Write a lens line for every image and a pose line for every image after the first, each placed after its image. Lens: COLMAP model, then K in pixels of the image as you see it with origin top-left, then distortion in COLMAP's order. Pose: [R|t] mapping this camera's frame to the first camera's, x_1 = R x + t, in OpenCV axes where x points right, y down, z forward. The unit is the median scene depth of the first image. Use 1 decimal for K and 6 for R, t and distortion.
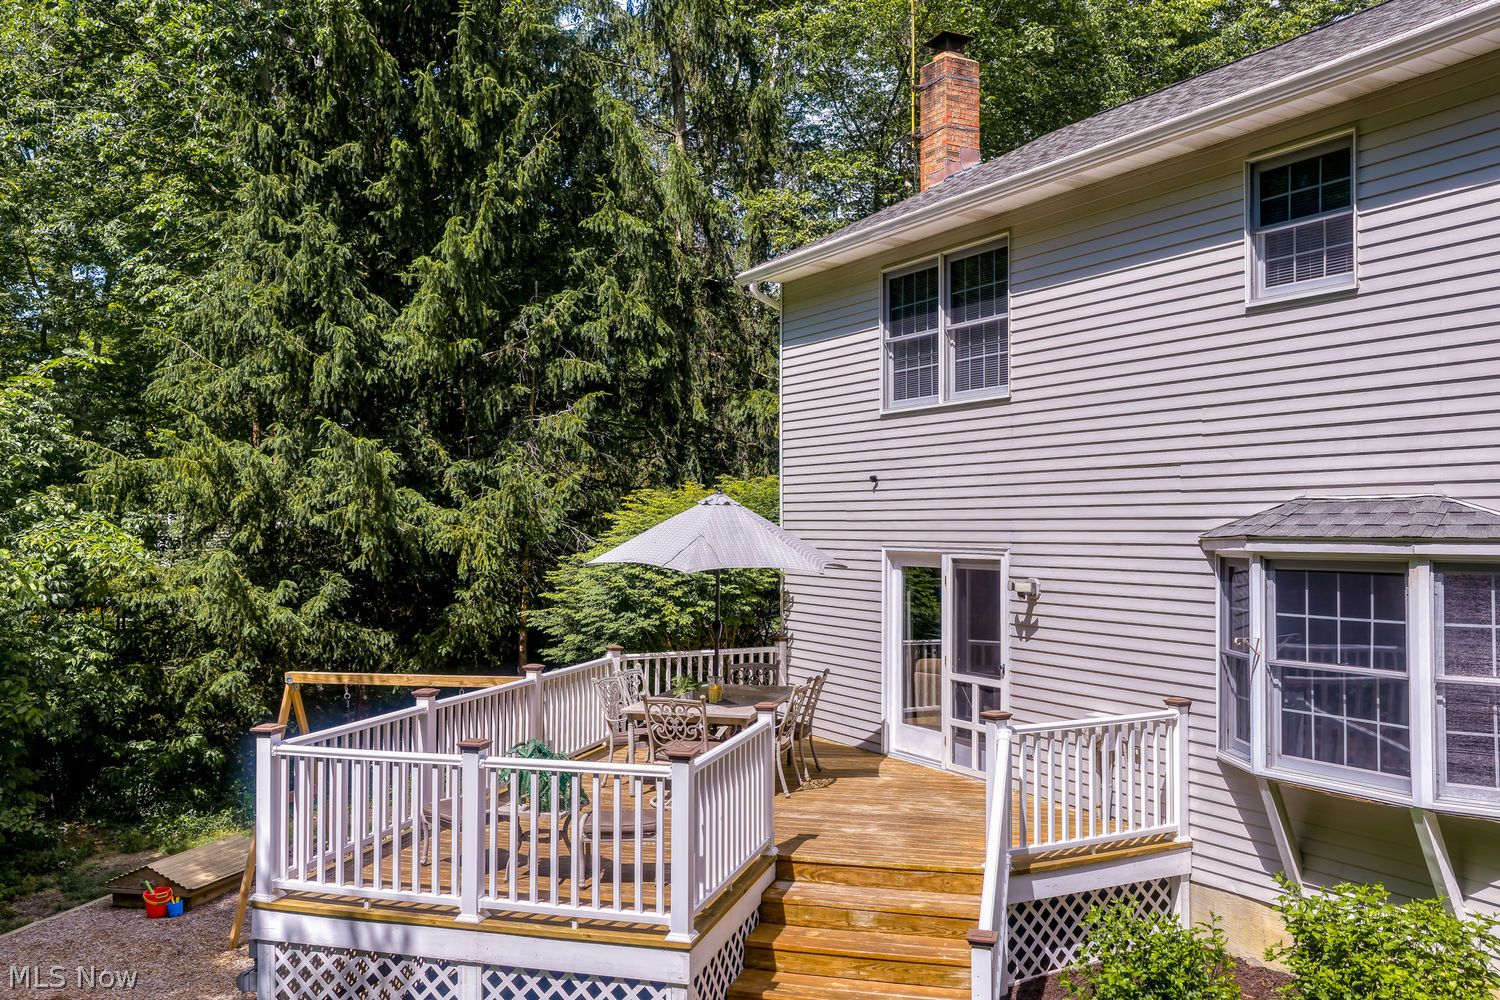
lens RADIAL K [[1274.8, 0, 746.0], [0, 1274.8, 520.4], [0, 0, 1]] dist [0.047572, -0.175558]
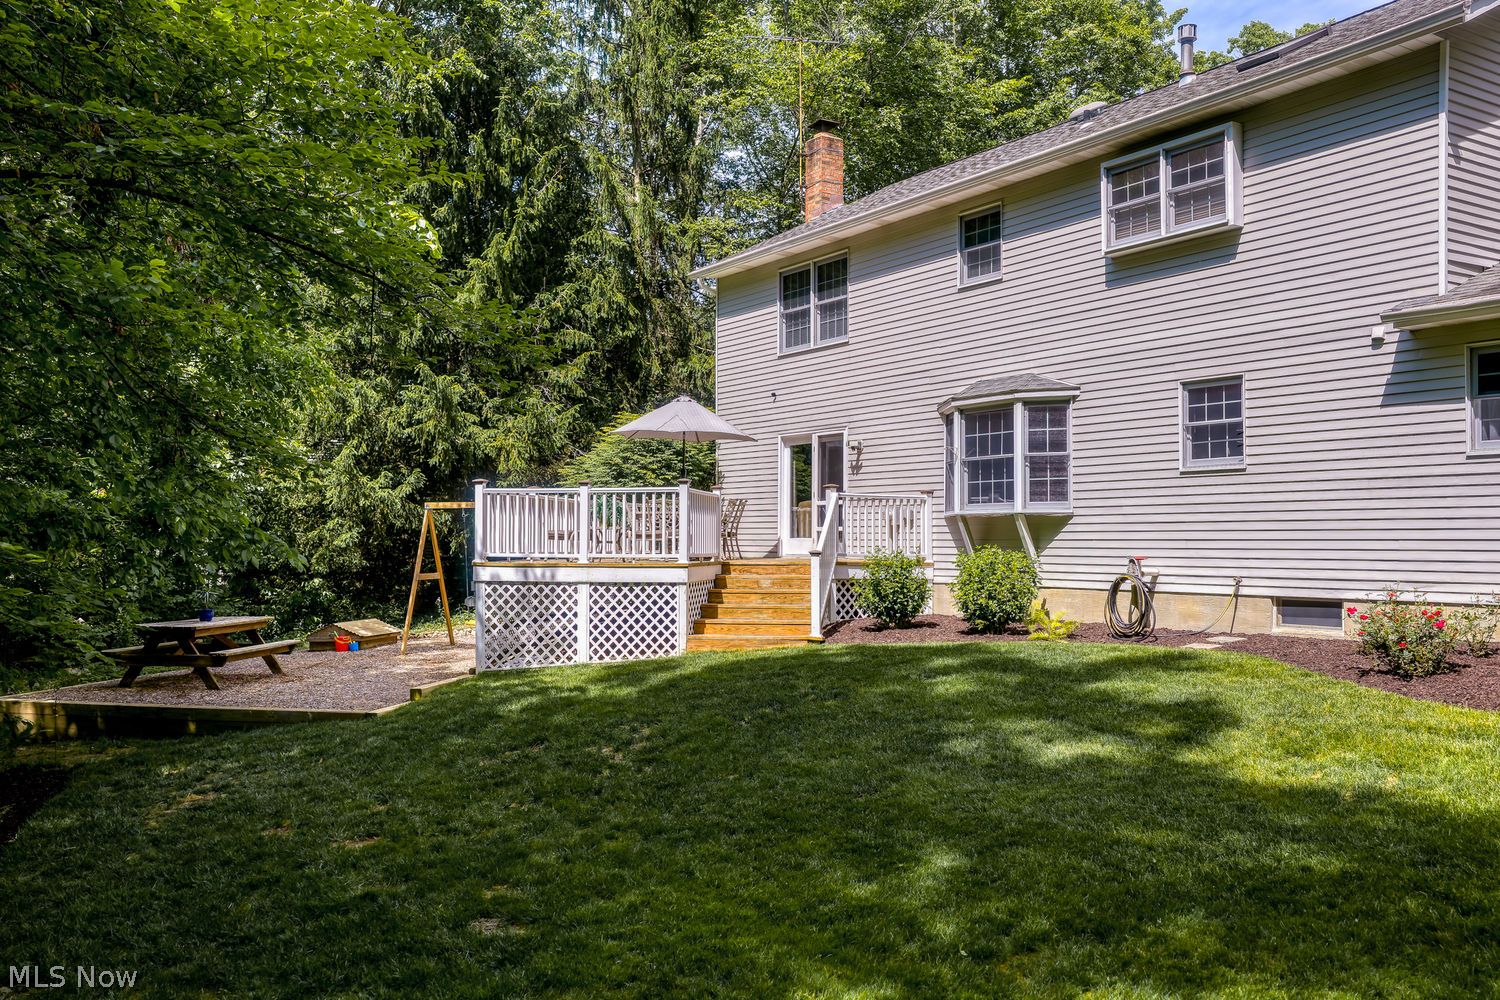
lens RADIAL K [[1274.8, 0, 746.0], [0, 1274.8, 520.4], [0, 0, 1]] dist [0.047572, -0.175558]
pose [[0.997521, 0.002374, 0.070332, -0.052407], [-0.001659, 0.999947, -0.010210, 0.146166], [-0.070353, 0.010068, 0.997471, -0.651991]]
